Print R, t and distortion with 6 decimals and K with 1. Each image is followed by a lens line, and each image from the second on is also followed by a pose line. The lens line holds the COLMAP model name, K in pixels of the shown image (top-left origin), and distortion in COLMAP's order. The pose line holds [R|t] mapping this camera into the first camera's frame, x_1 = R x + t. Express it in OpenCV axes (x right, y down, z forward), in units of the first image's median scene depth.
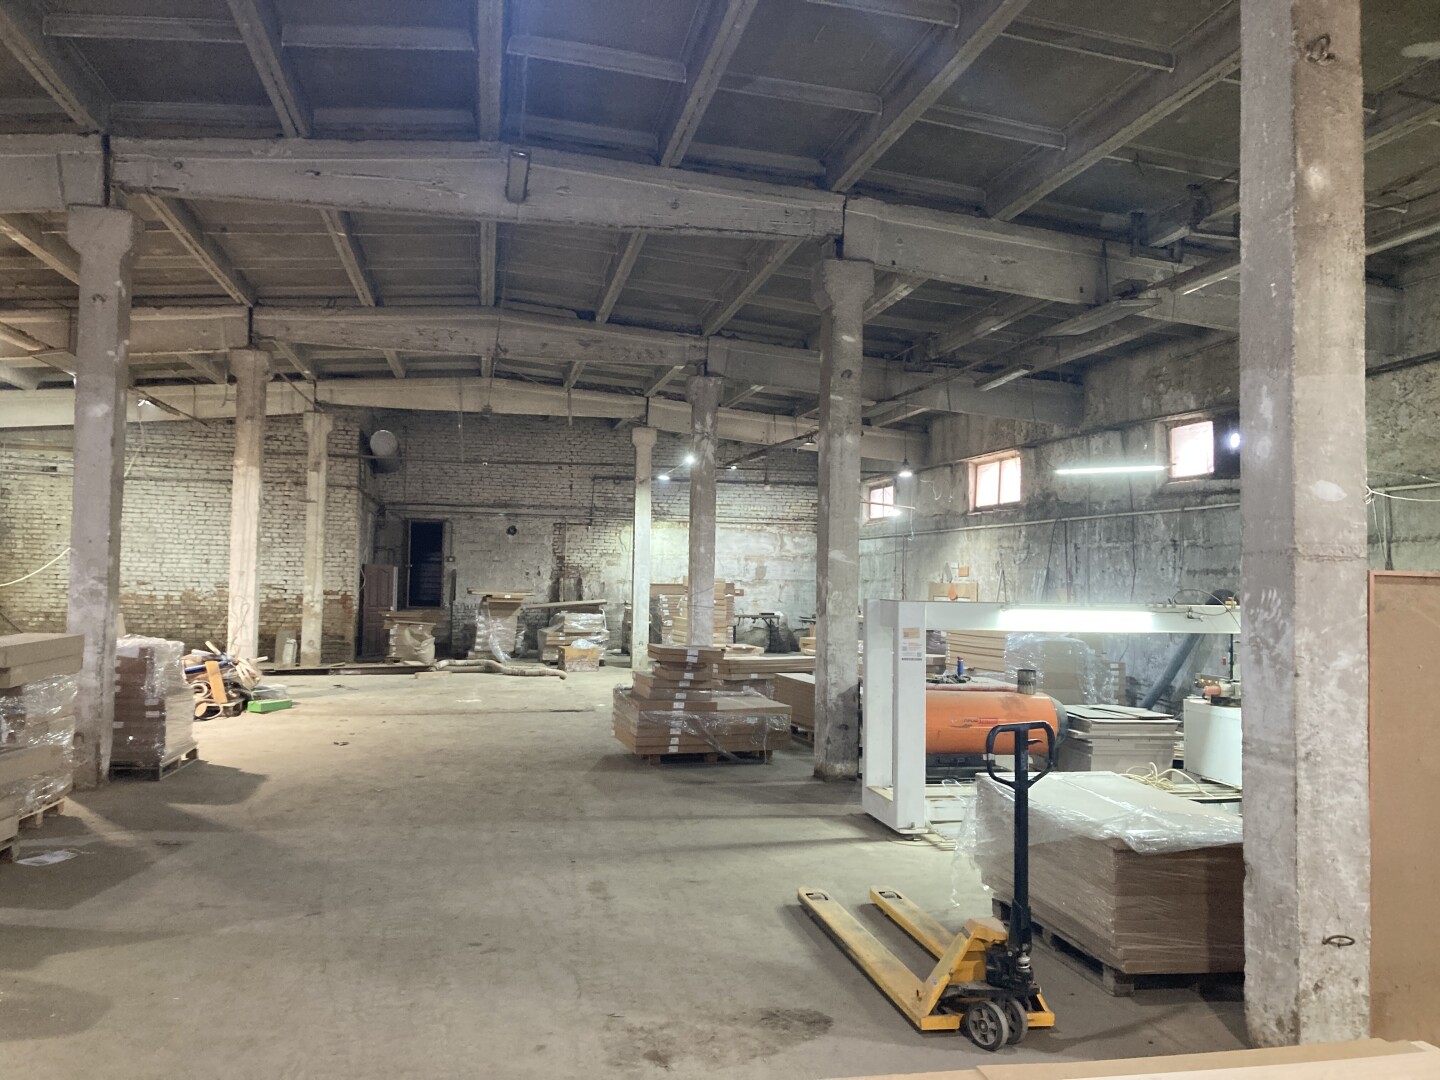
lens RADIAL K [[1236.7, 0, 723.6], [0, 1236.7, 516.9], [0, 0, 1]] dist [0.091311, -0.142904]
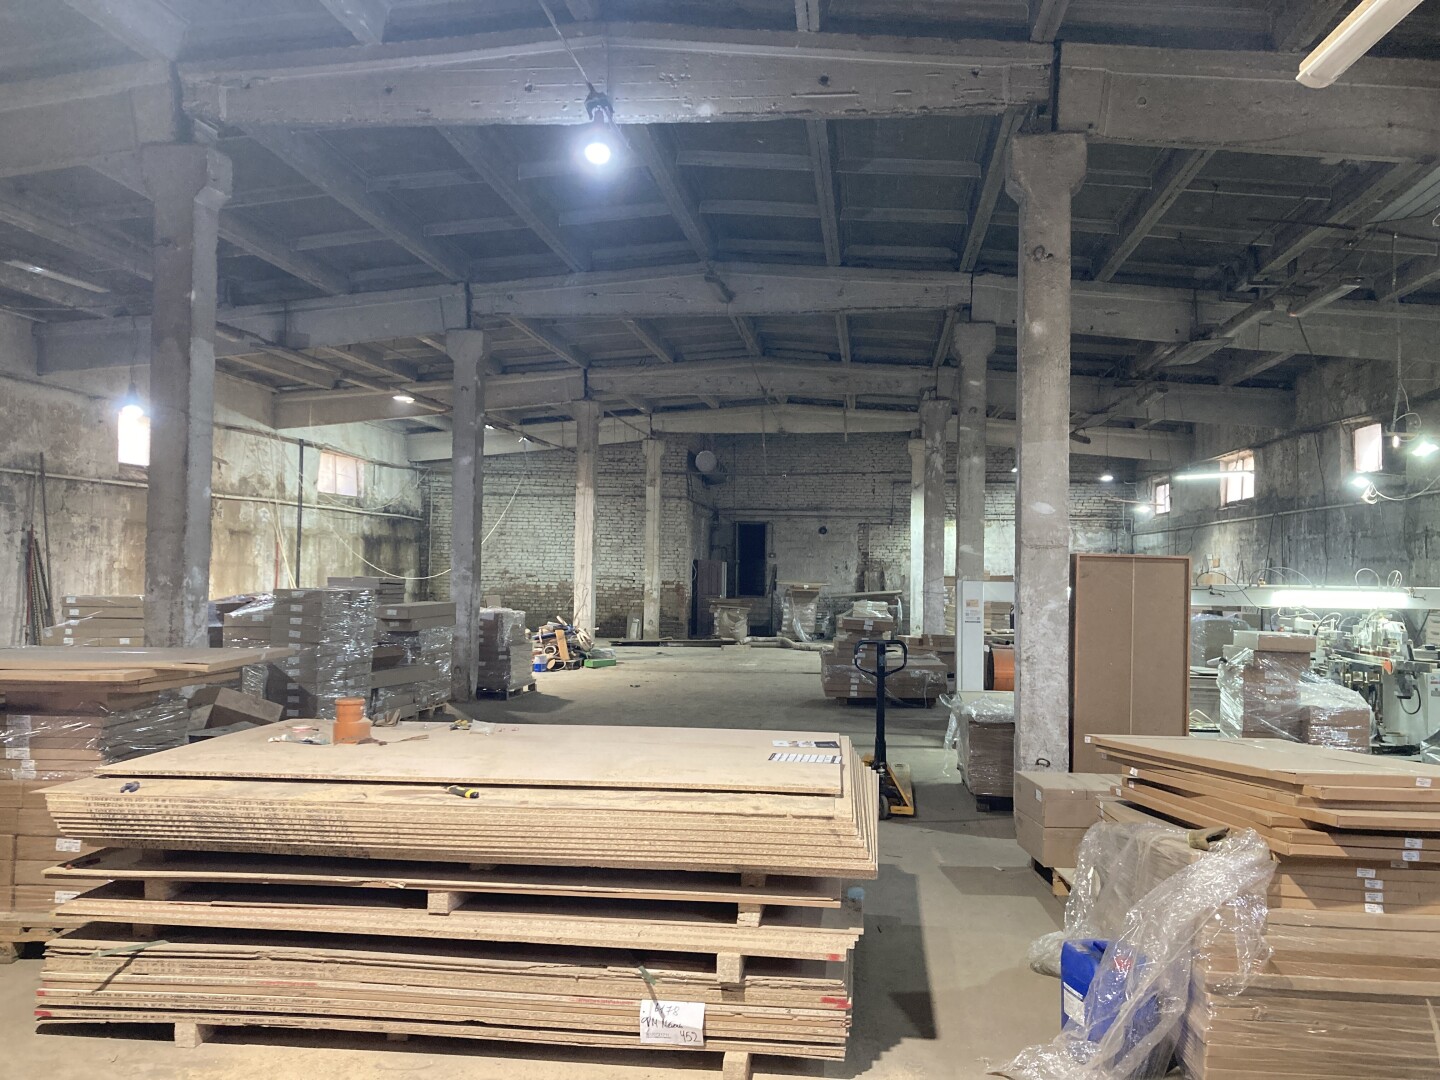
lens RADIAL K [[1236.7, 0, 723.6], [0, 1236.7, 516.9], [0, 0, 1]] dist [0.091311, -0.142904]
pose [[0.951823, -0.018785, -0.306072, 0.153218], [0.019545, 0.999809, -0.000582, -0.004218], [0.306025, -0.005429, 0.952008, -0.204943]]
